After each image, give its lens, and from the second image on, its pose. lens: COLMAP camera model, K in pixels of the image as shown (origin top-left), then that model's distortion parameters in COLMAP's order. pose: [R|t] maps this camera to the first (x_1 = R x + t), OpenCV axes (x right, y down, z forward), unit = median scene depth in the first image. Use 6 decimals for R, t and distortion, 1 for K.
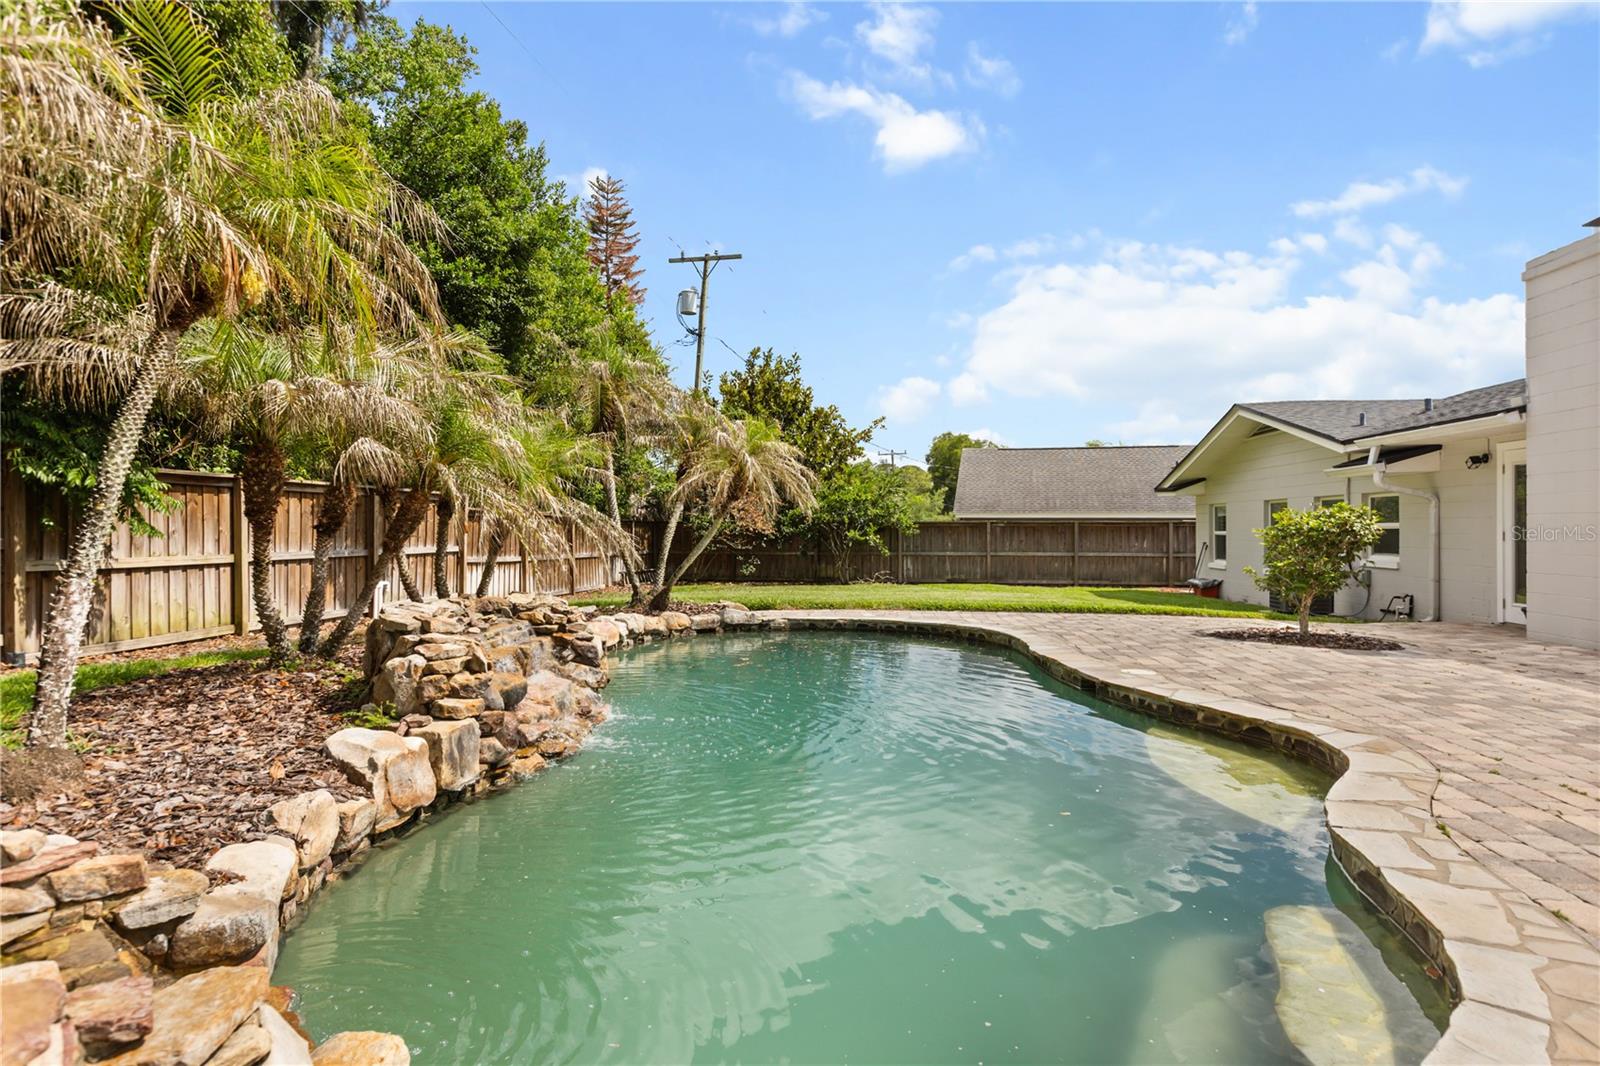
lens RADIAL K [[841.1, 0, 760.0], [0, 841.1, 519.7], [0, 0, 1]] dist [0.007492, -0.001766]
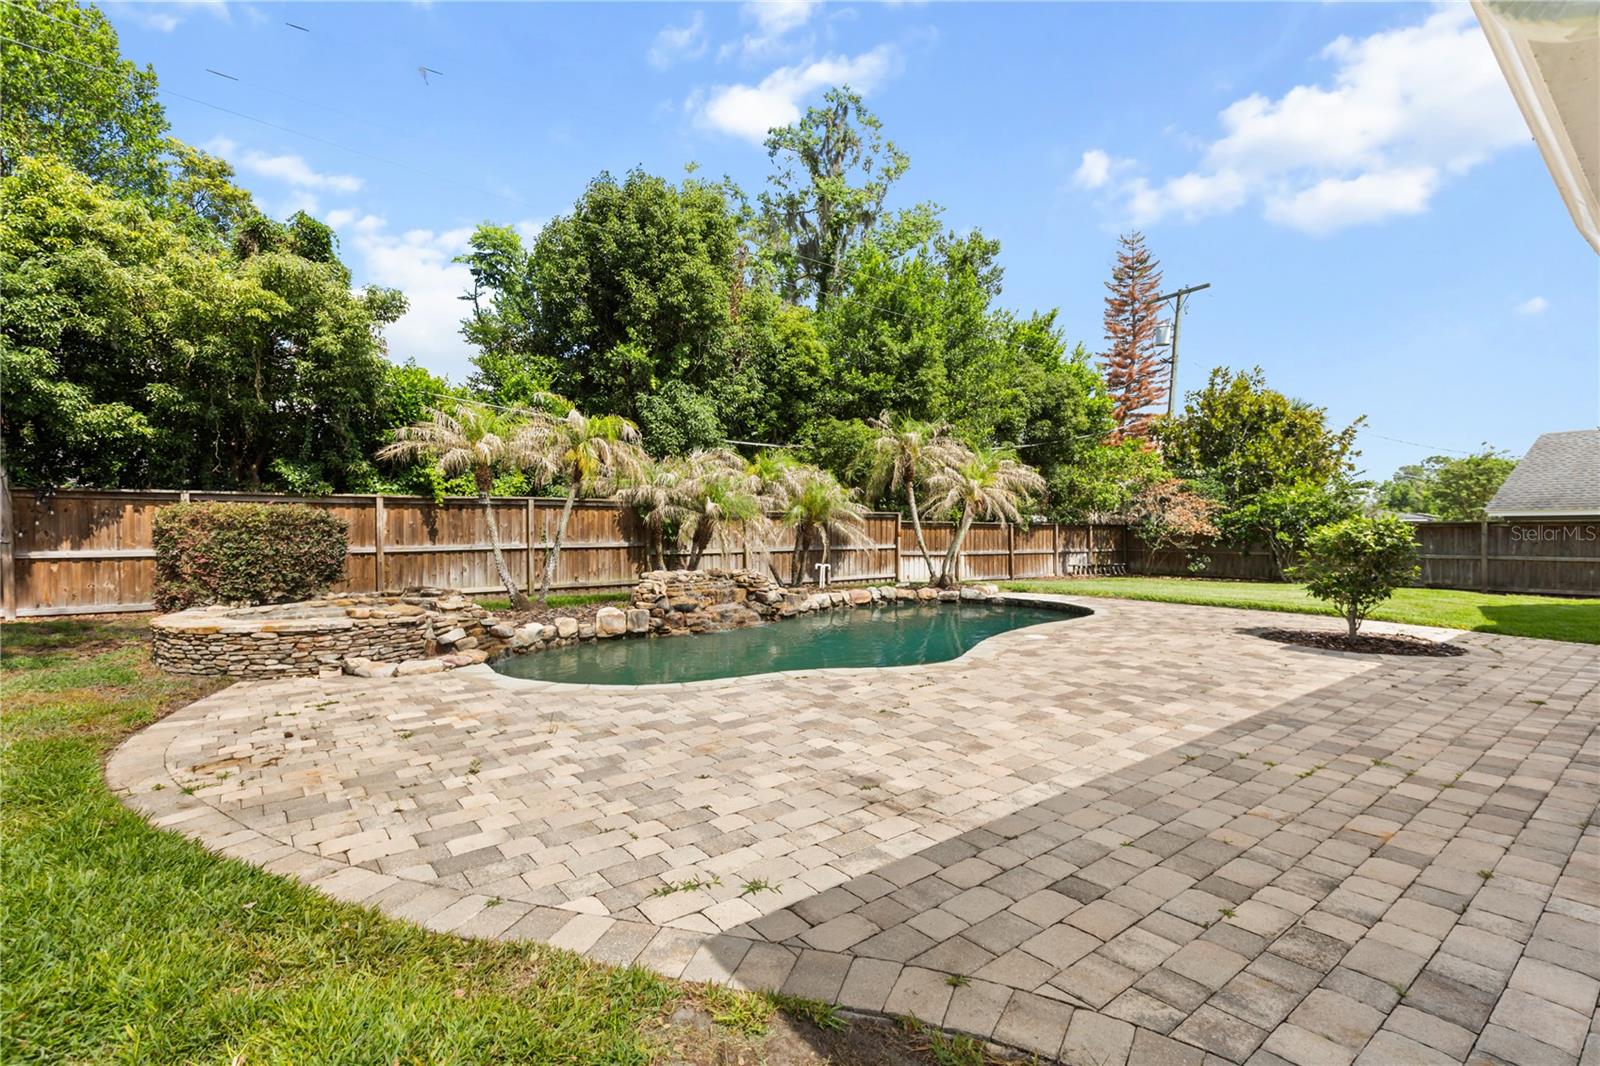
lens RADIAL K [[728.0, 0, 819.9], [0, 728.0, 541.2], [0, 0, 1]] dist [0.004491, -0.000338]
pose [[0.693851, 0.006478, -0.720089, 0.734711], [0.016839, 0.999540, 0.025218, -0.018366], [0.719921, -0.029623, 0.693423, -0.109460]]
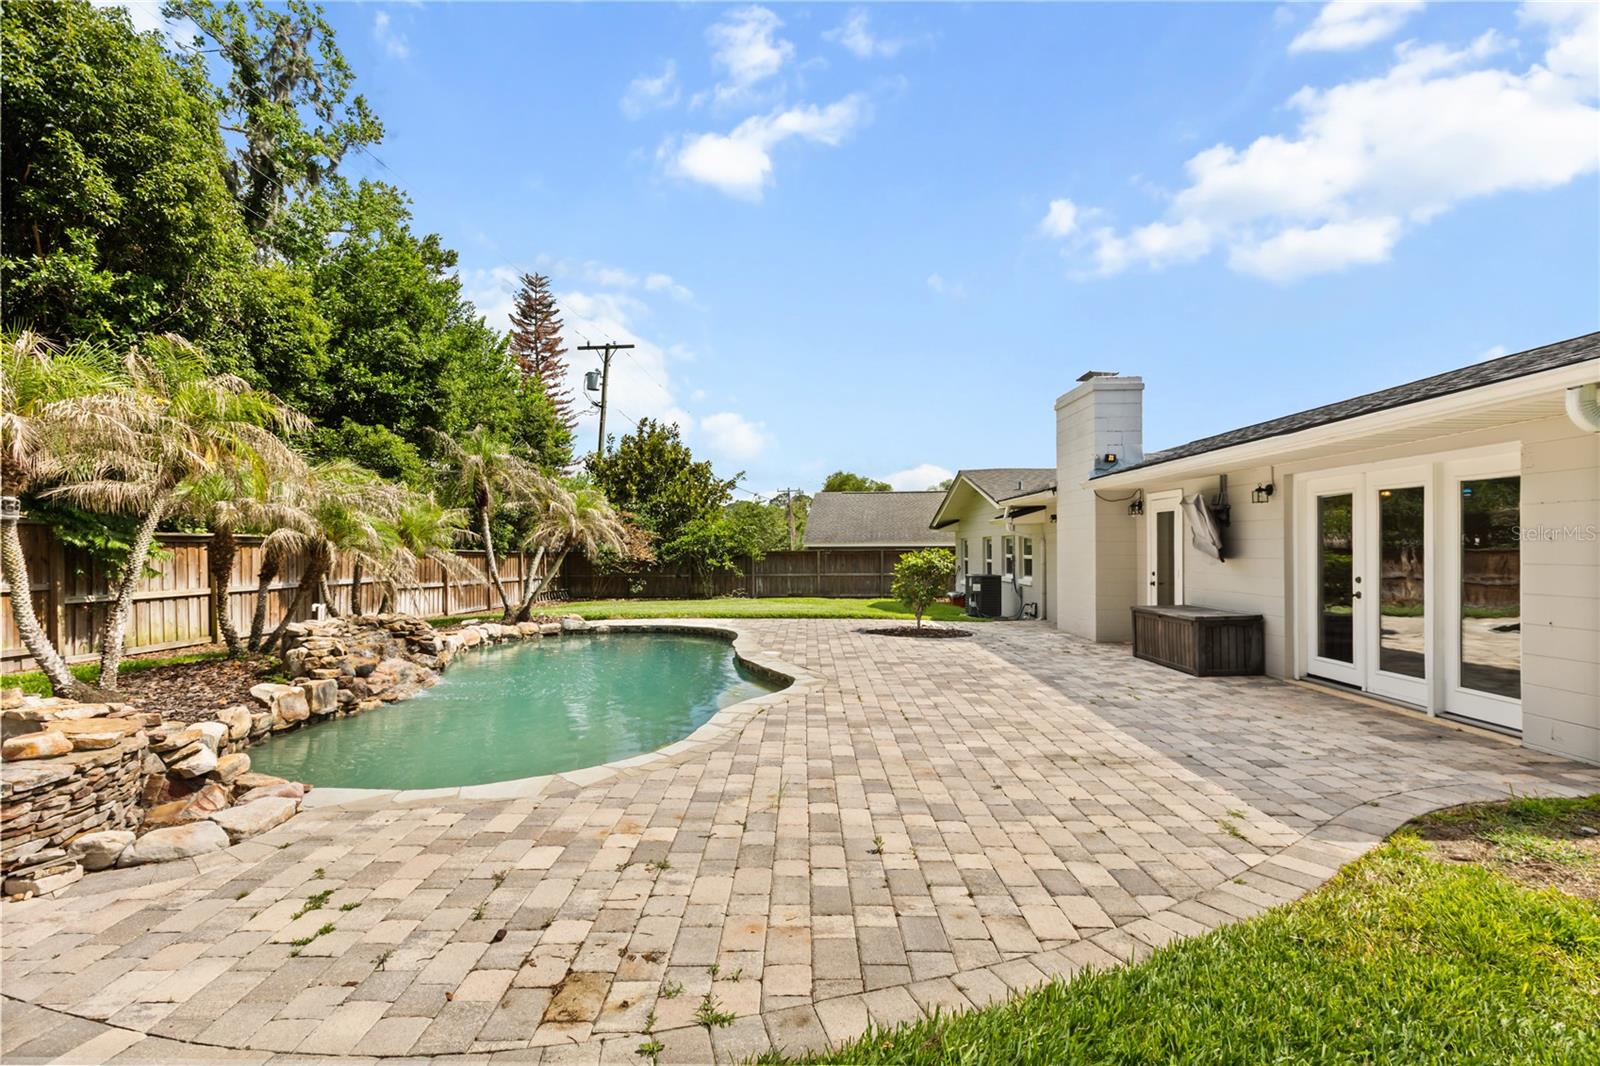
lens RADIAL K [[728.0, 0, 779.8], [0, 728.0, 536.9], [0, 0, 1]] dist [0.004491, -0.000338]
pose [[0.995508, -0.005850, 0.094492, 0.216809], [0.006217, 0.999974, -0.003589, -0.033442], [-0.094469, 0.004160, 0.995519, -0.320293]]
